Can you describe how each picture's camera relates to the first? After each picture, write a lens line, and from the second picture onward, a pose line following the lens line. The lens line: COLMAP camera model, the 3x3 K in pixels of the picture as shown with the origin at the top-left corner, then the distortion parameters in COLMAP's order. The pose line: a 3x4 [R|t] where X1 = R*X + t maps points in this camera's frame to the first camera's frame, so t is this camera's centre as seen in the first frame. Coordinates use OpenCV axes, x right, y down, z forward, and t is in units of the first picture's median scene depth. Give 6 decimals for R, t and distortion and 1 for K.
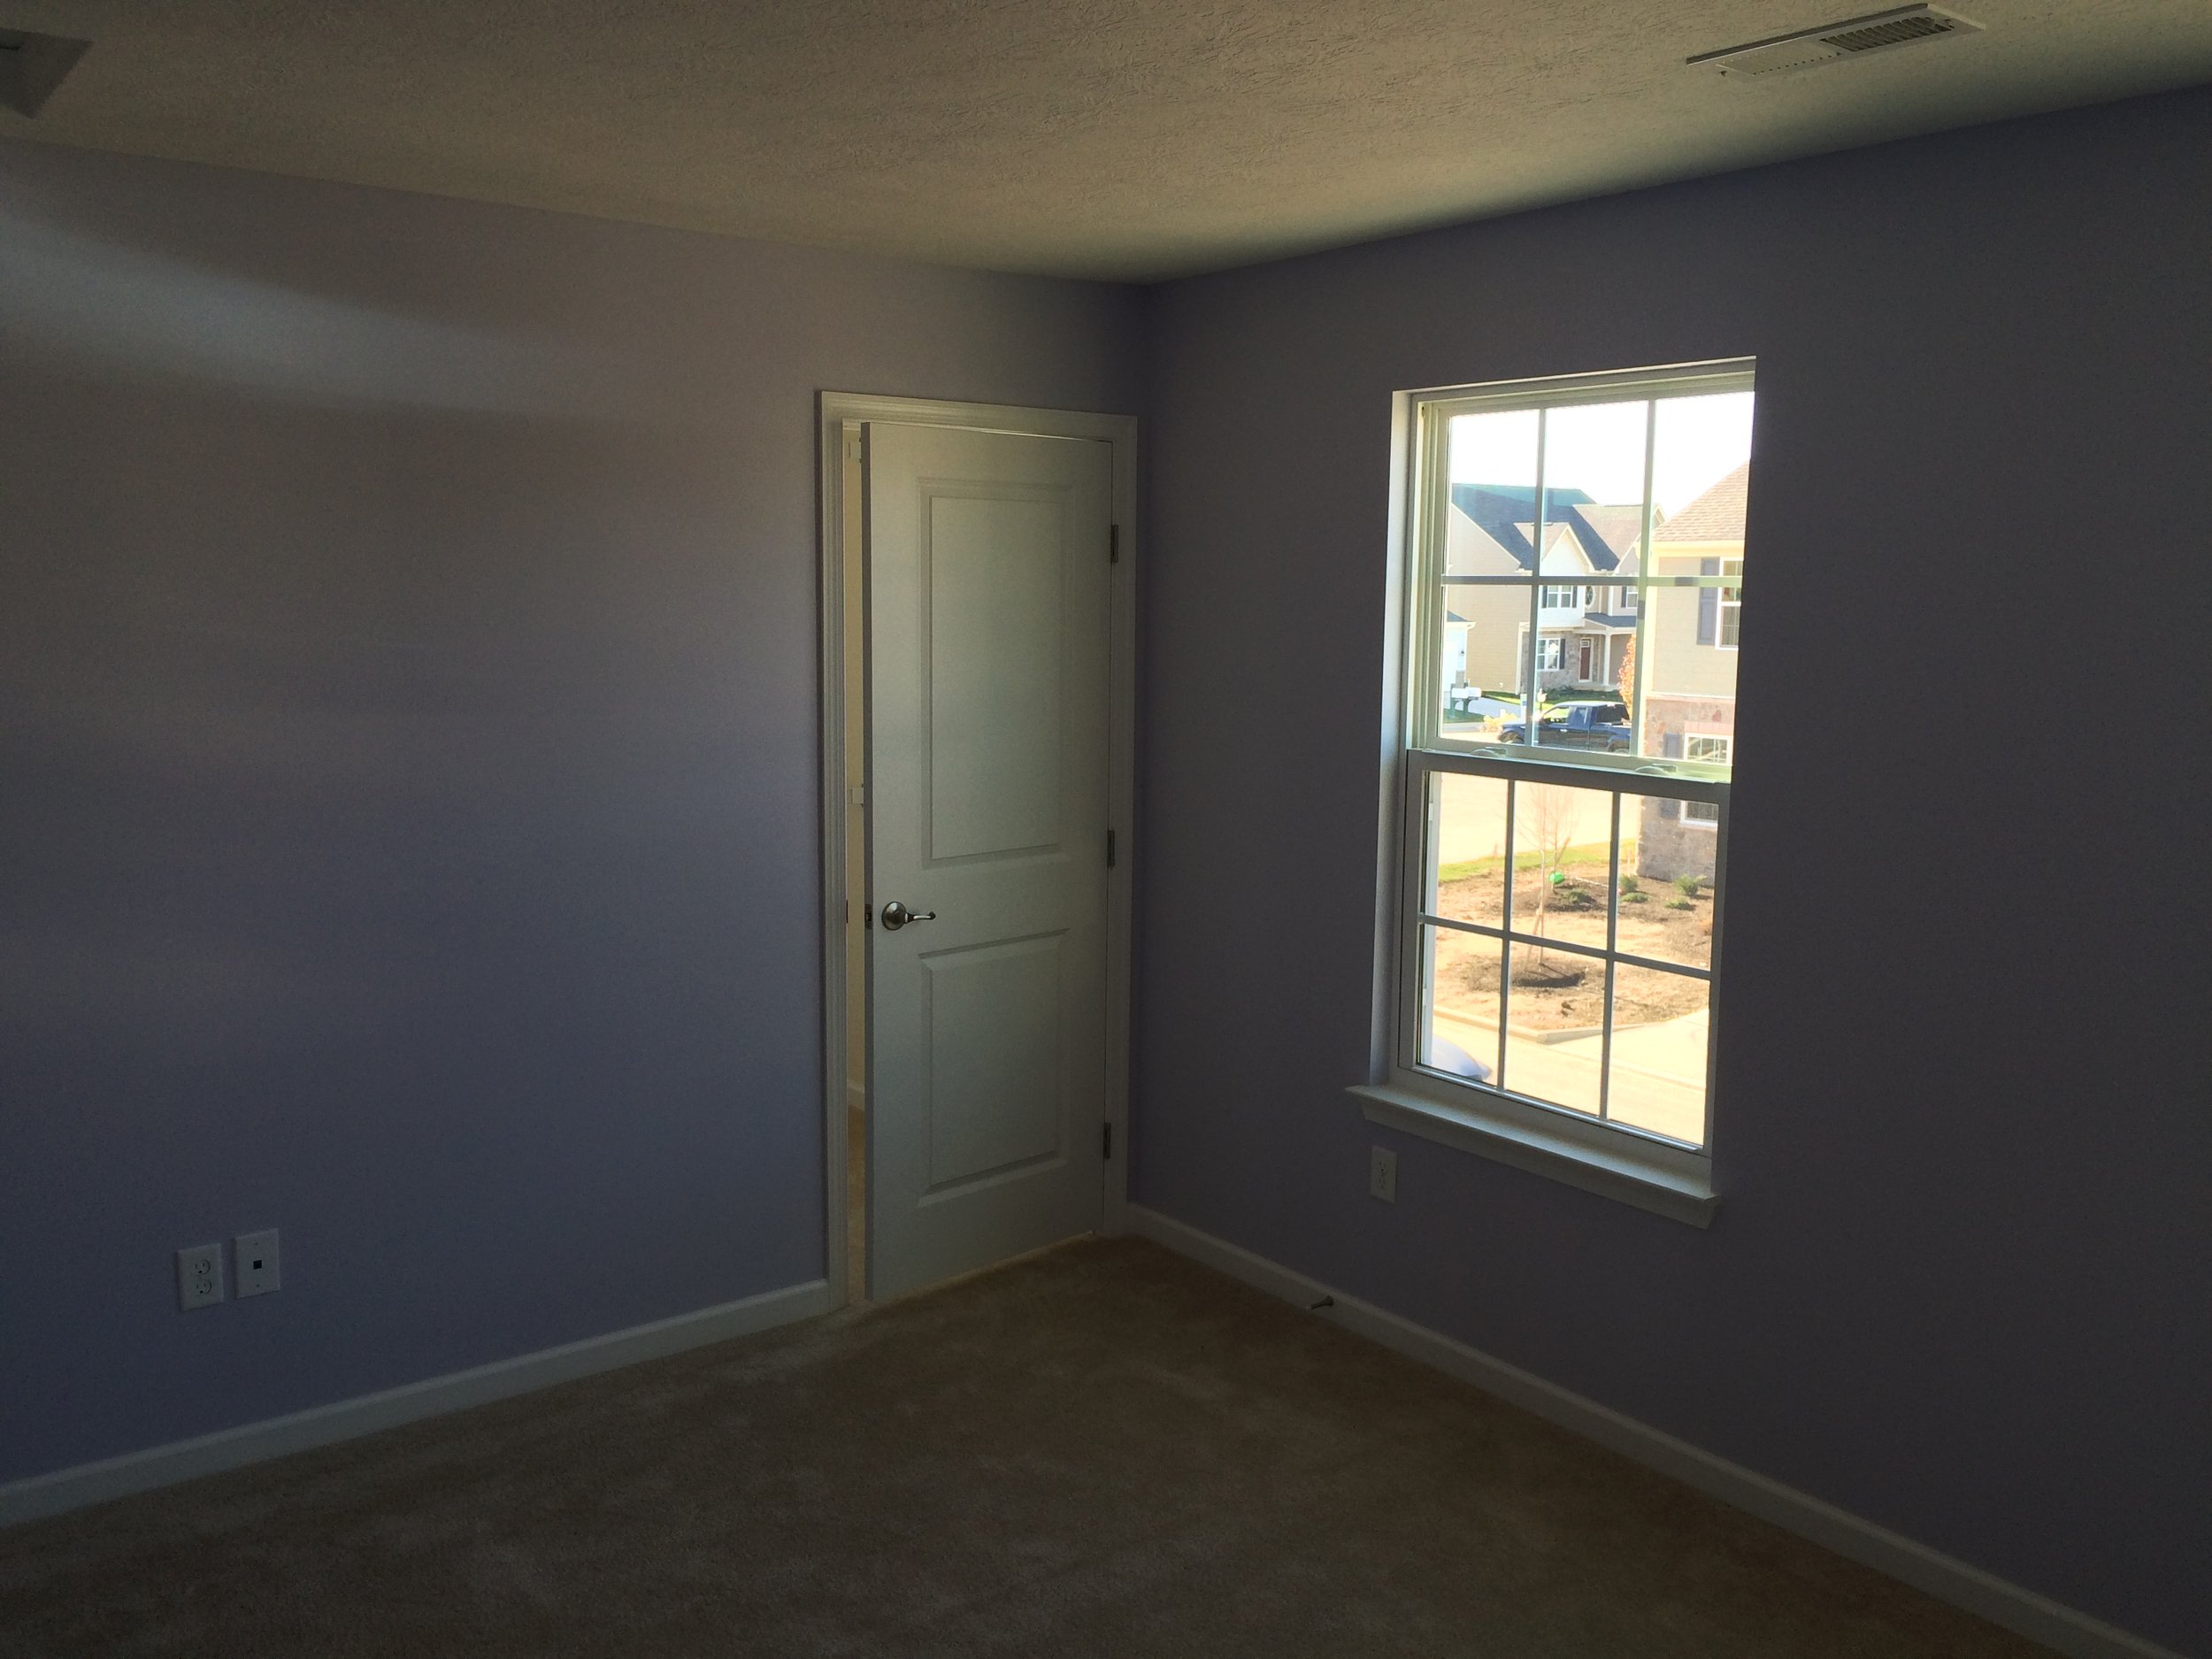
lens RADIAL K [[1895.4, 0, 1097.3], [0, 1895.4, 828.8], [0, 0, 1]] dist [0.095288, -0.121592]
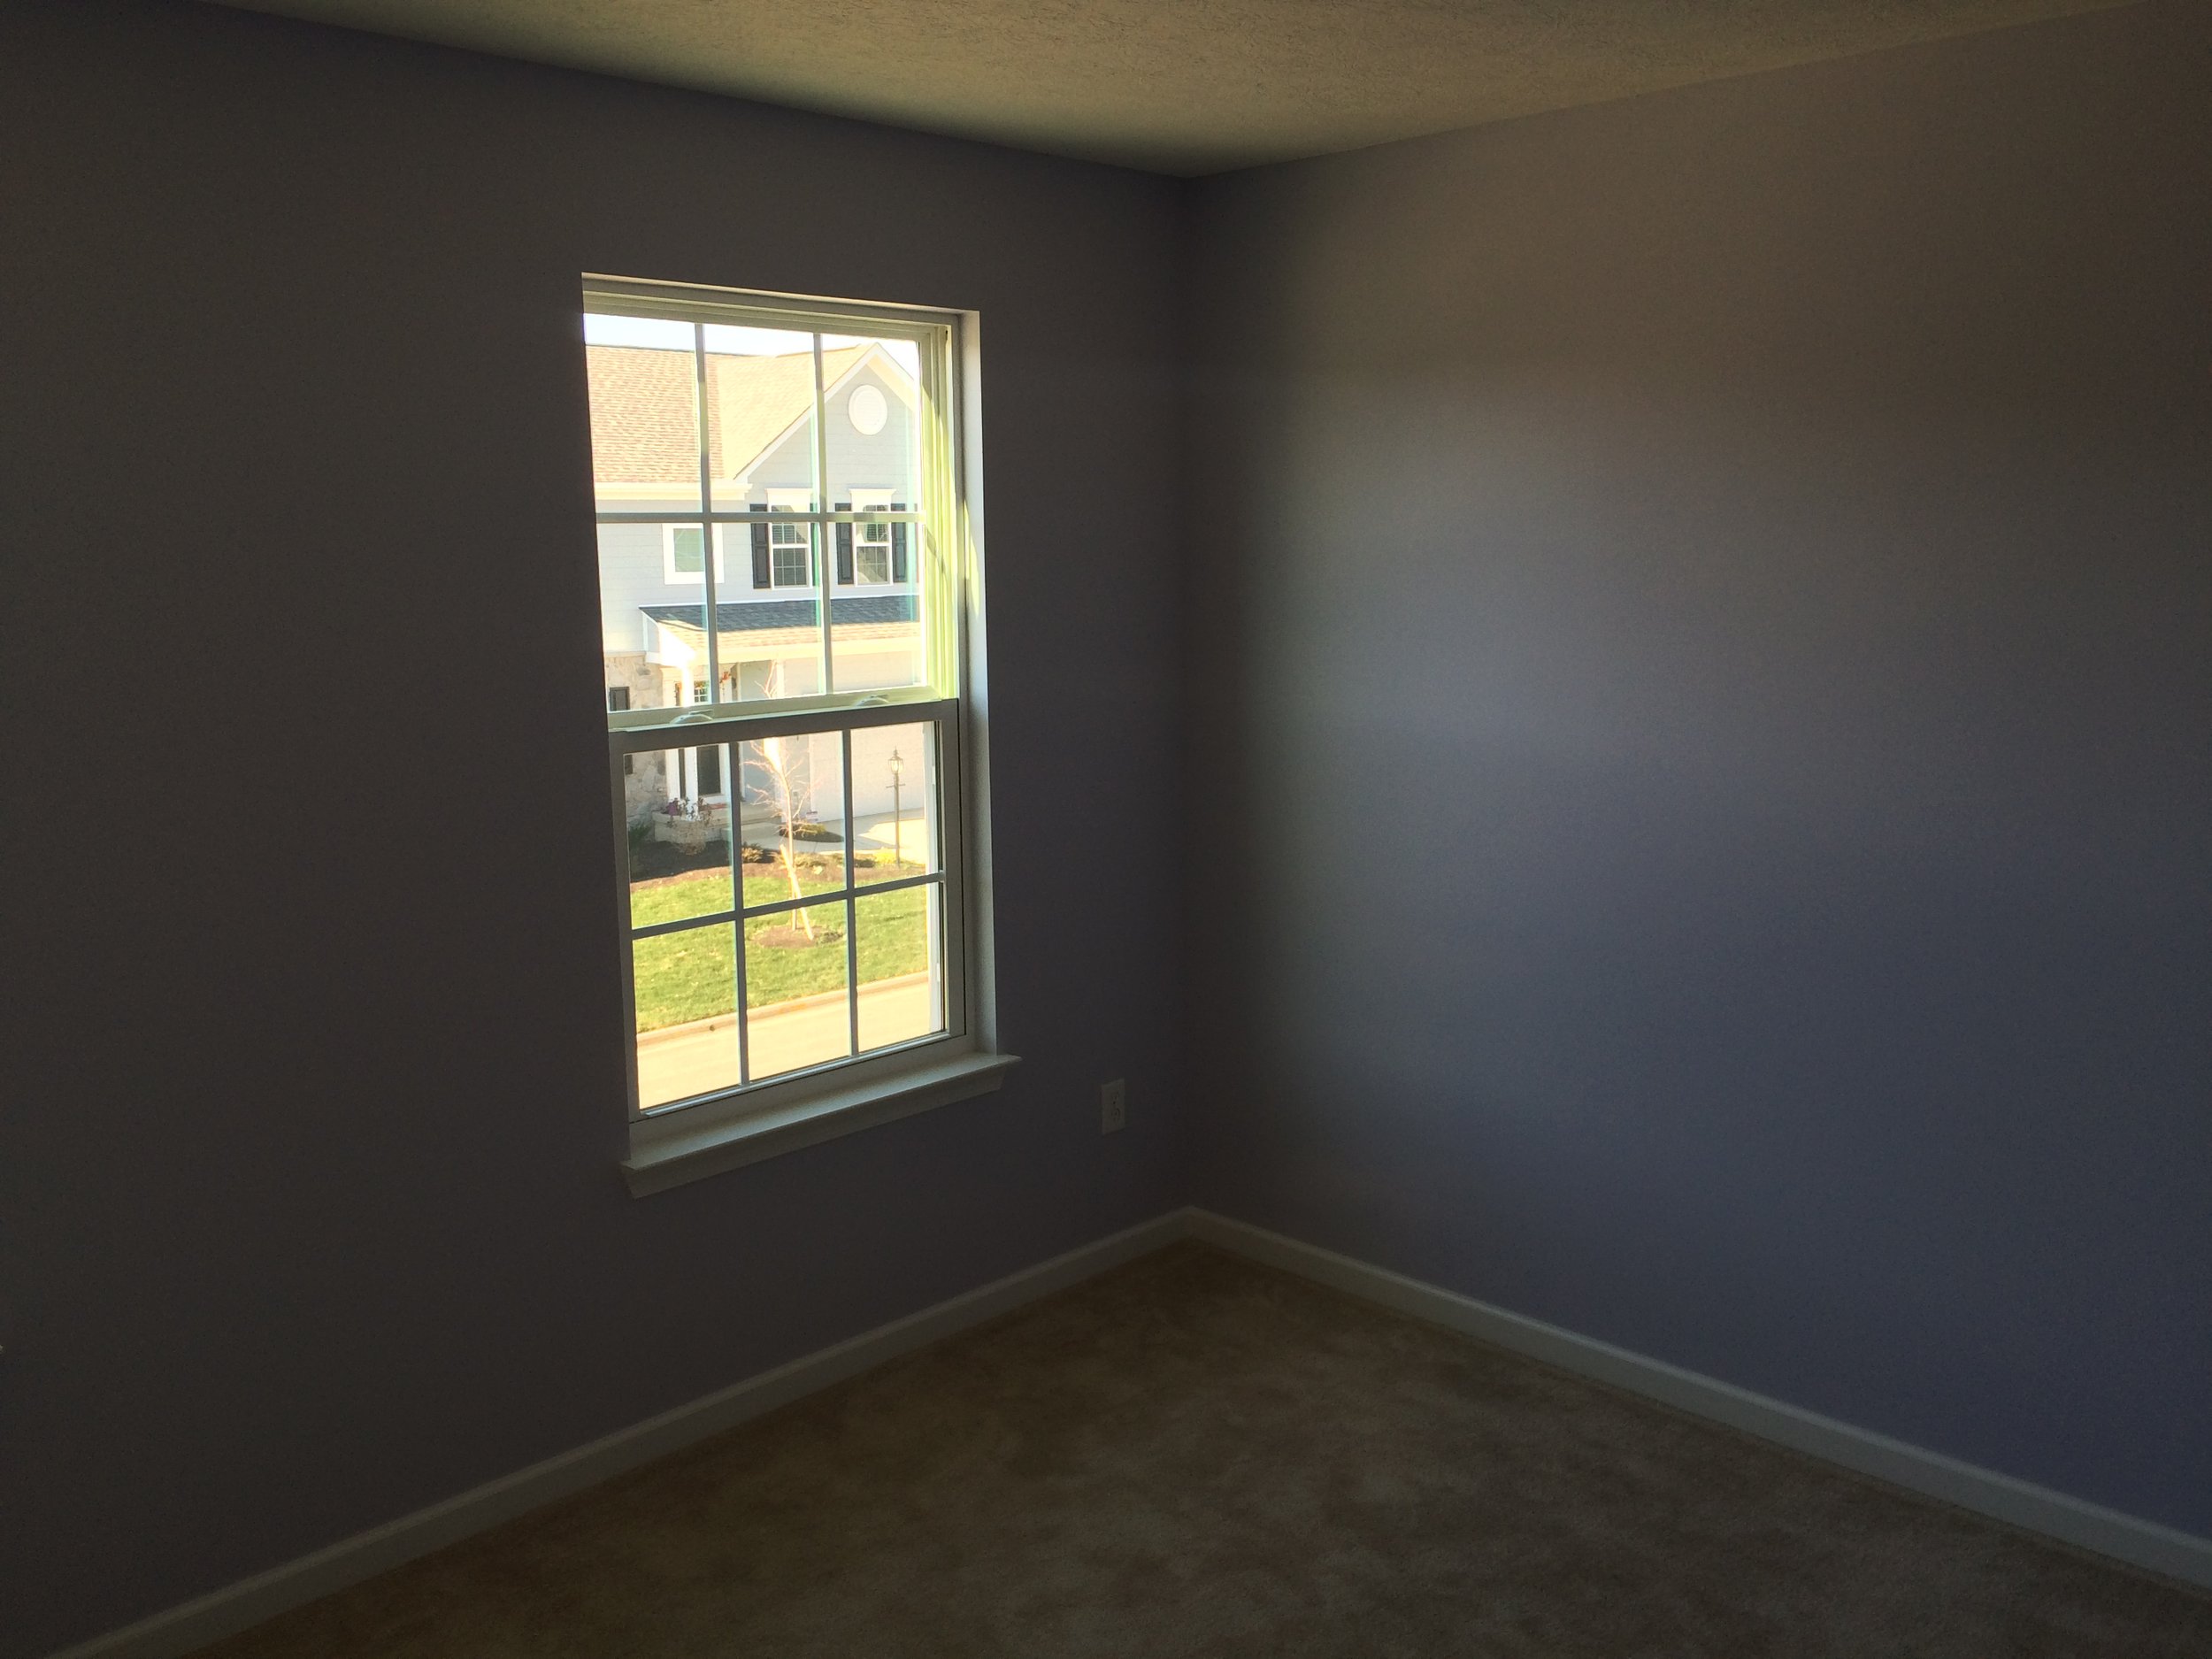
lens RADIAL K [[1895.4, 0, 1097.3], [0, 1895.4, 828.8], [0, 0, 1]] dist [0.095288, -0.121592]
pose [[-0.156972, -0.168913, 0.973051, -0.715801], [0.136403, 0.972115, 0.190755, -0.138625], [-0.978138, 0.162670, -0.129554, 0.993523]]
